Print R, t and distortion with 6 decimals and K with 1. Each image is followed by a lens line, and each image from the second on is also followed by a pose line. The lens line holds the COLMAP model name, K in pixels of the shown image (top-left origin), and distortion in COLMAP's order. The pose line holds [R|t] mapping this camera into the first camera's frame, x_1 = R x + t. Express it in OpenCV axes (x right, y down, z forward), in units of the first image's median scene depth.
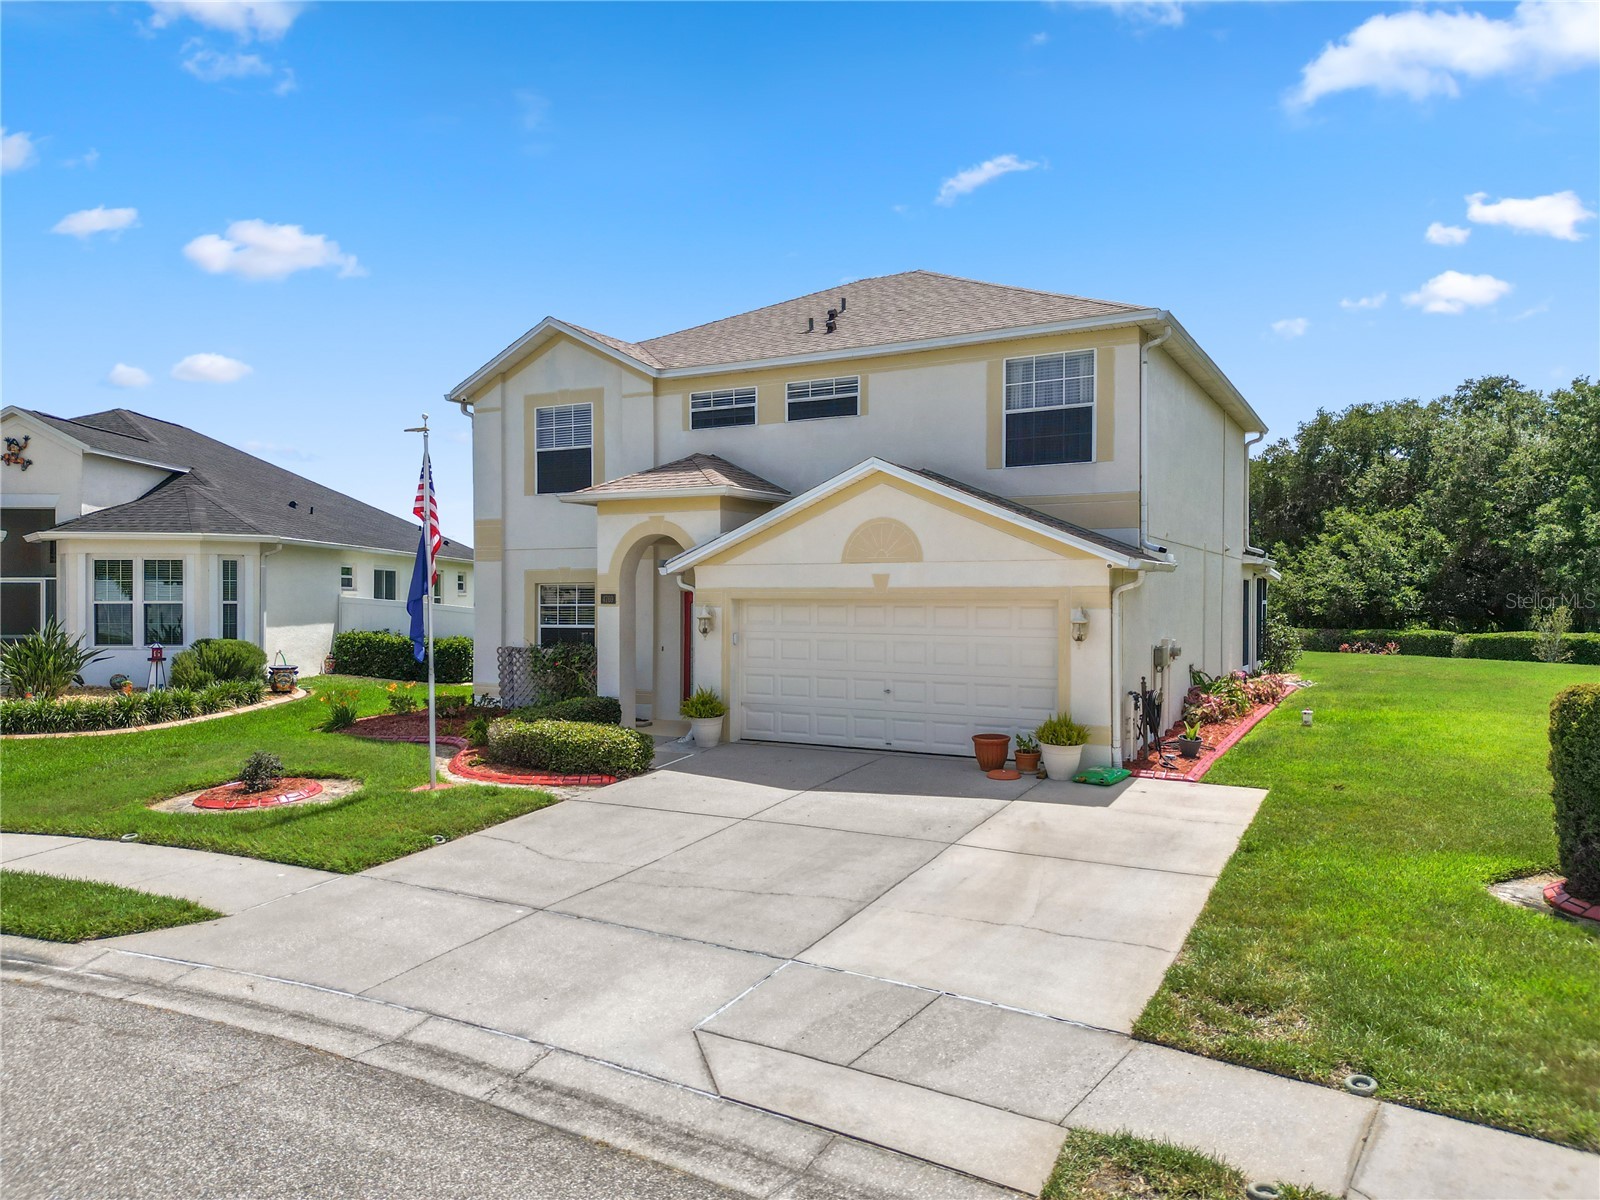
lens RADIAL K [[1113.5, 0, 802.4], [0, 1113.5, 608.2], [0, 0, 1]] dist [0.068824, -0.064418]
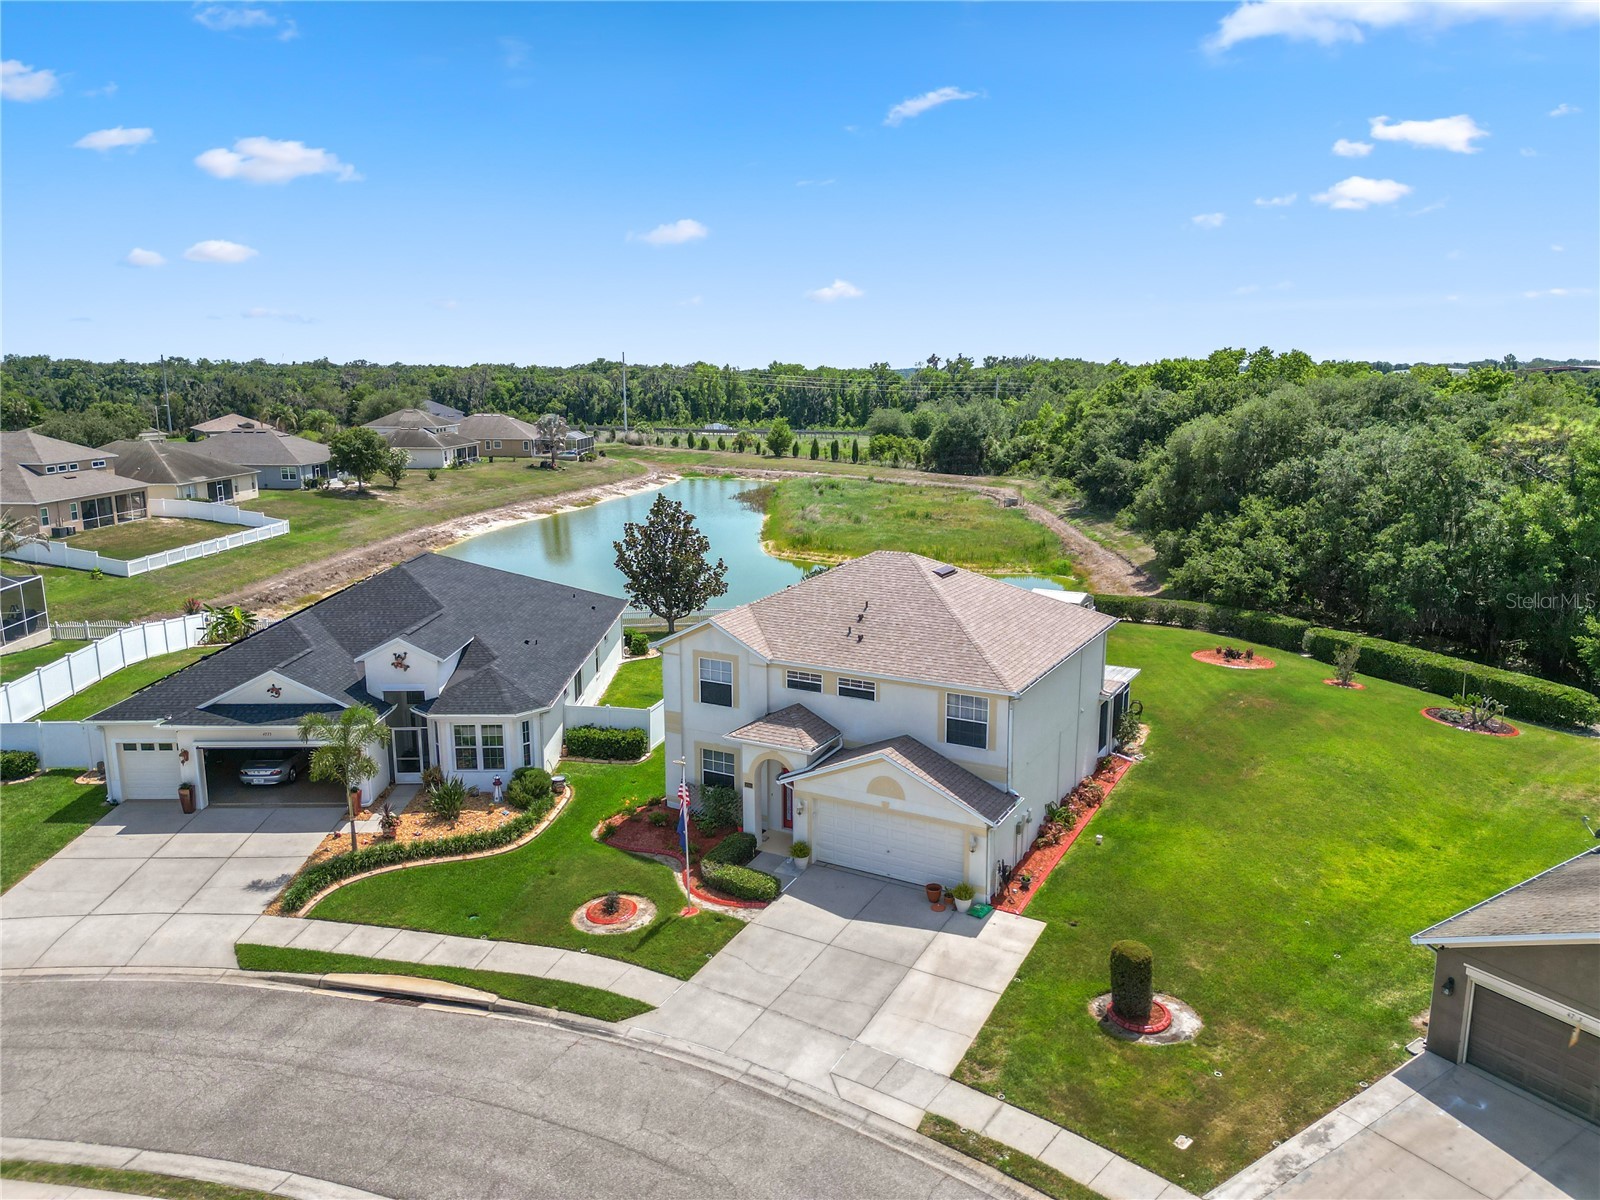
lens RADIAL K [[1113.5, 0, 803.1], [0, 1113.5, 594.0], [0, 0, 1]] dist [0.068824, -0.064418]
pose [[0.999943, -0.003176, -0.010201, -0.064574], [0.005010, 0.982686, 0.185212, -0.826798], [0.009436, -0.185252, 0.982646, -1.036255]]
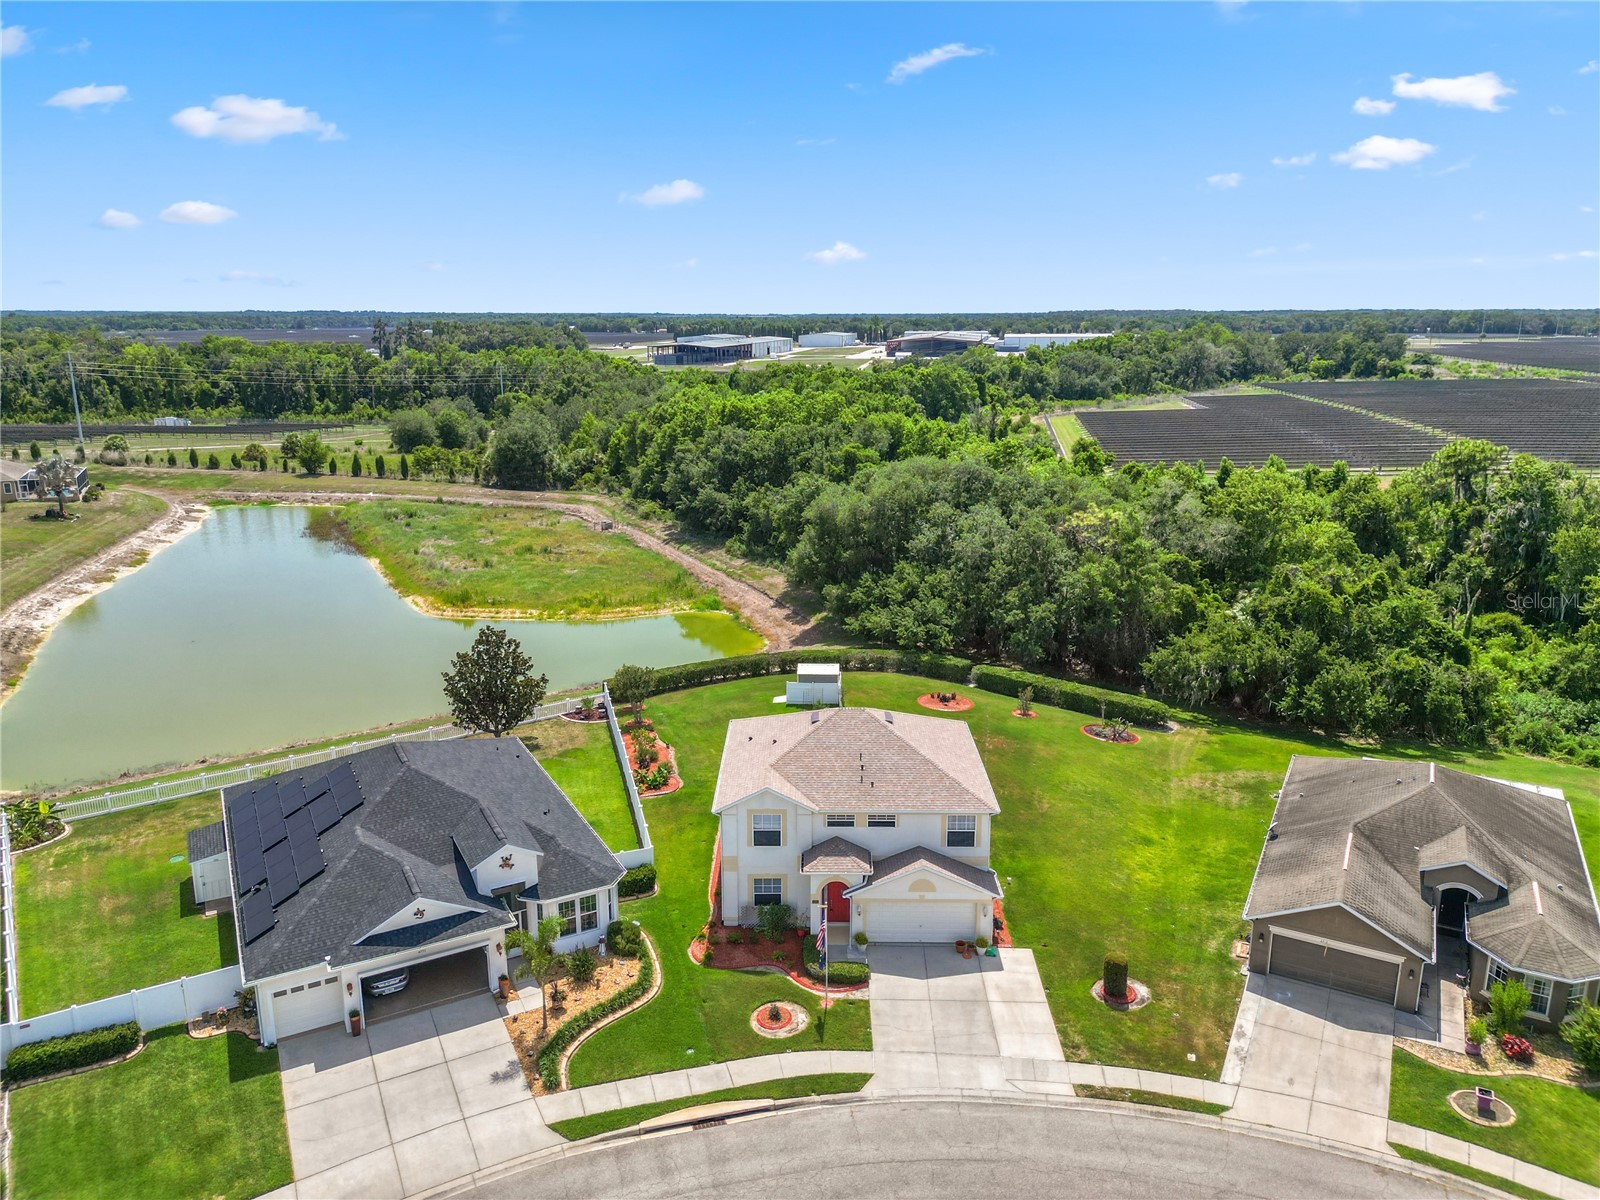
lens RADIAL K [[1113.5, 0, 799.7], [0, 1113.5, 593.4], [0, 0, 1]] dist [0.068824, -0.064418]
pose [[0.884780, -0.114294, 0.451775, -1.622888], [0.006423, 0.972356, 0.233416, -1.655518], [-0.465964, -0.203620, 0.861055, -1.460822]]
